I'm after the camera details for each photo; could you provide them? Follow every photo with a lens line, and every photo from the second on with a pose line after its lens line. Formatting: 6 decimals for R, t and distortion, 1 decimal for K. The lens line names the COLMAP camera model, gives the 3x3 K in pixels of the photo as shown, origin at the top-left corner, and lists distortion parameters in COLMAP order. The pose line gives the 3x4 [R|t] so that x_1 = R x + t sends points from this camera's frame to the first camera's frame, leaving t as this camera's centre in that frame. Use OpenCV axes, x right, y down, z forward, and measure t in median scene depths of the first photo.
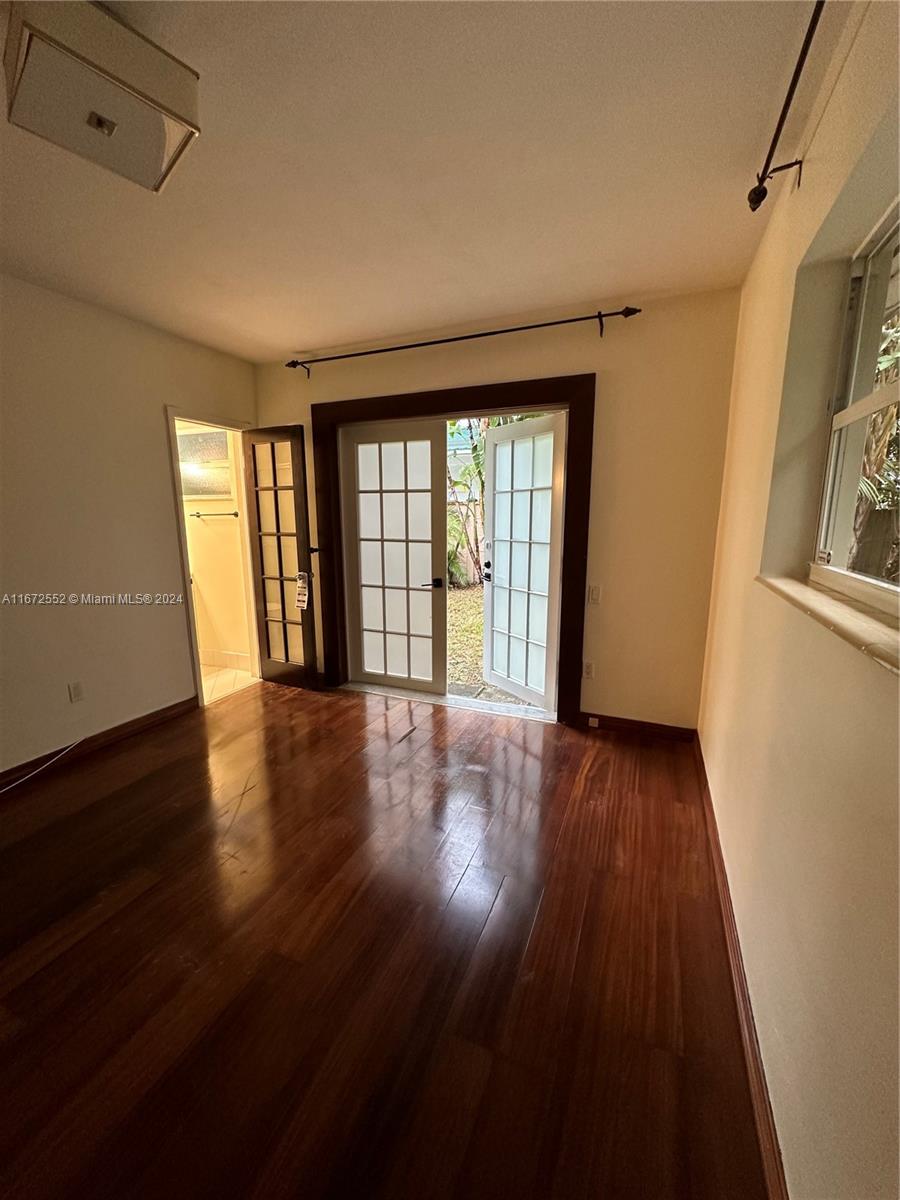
lens RADIAL K [[478.0, 0, 450.6], [0, 478.0, 598.2], [0, 0, 1]] dist [-0.001019, -0.000046]
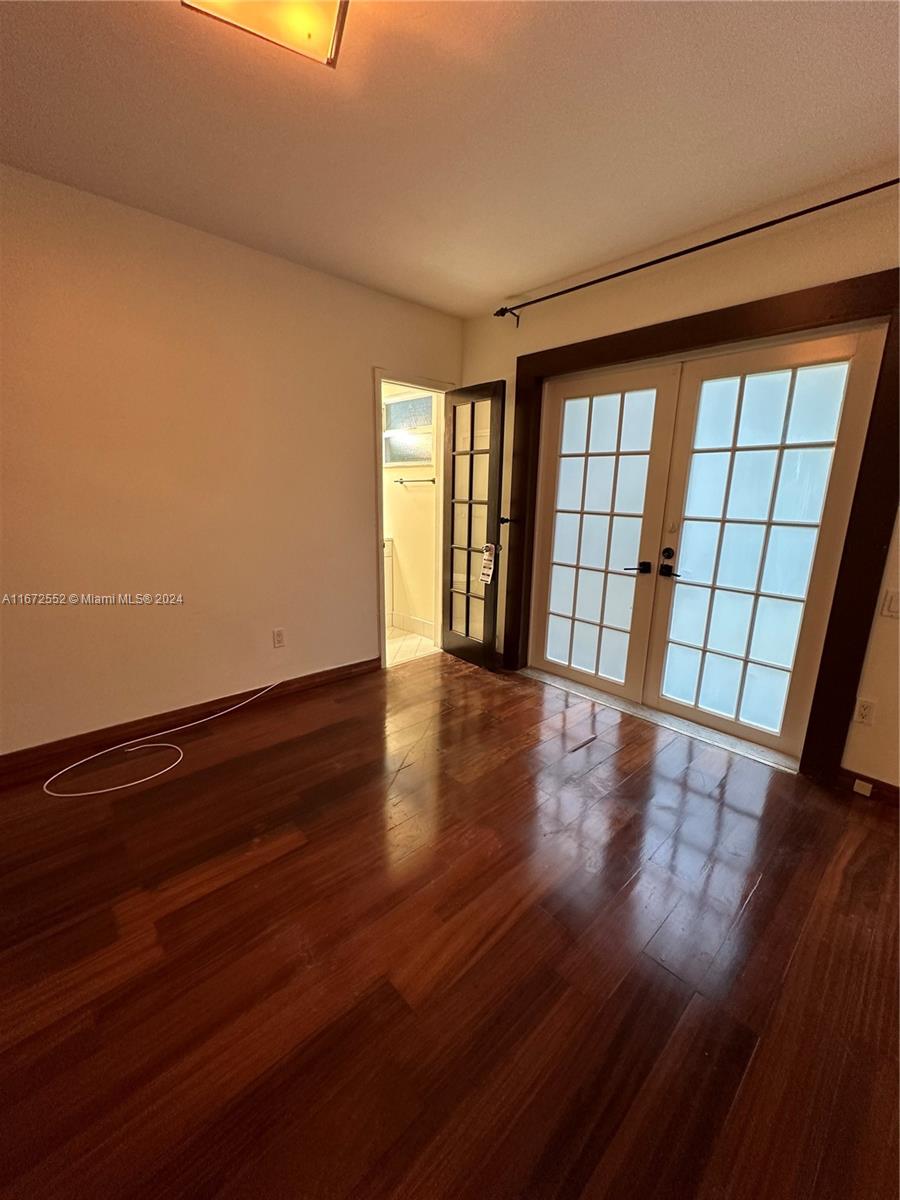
lens RADIAL K [[478.0, 0, 450.6], [0, 478.0, 598.2], [0, 0, 1]] dist [-0.001019, -0.000046]
pose [[0.910680, 0.110199, -0.398144, 0.001148], [-0.091988, 0.993661, 0.064620, -0.002106], [0.402741, -0.022224, 0.915044, 0.117390]]
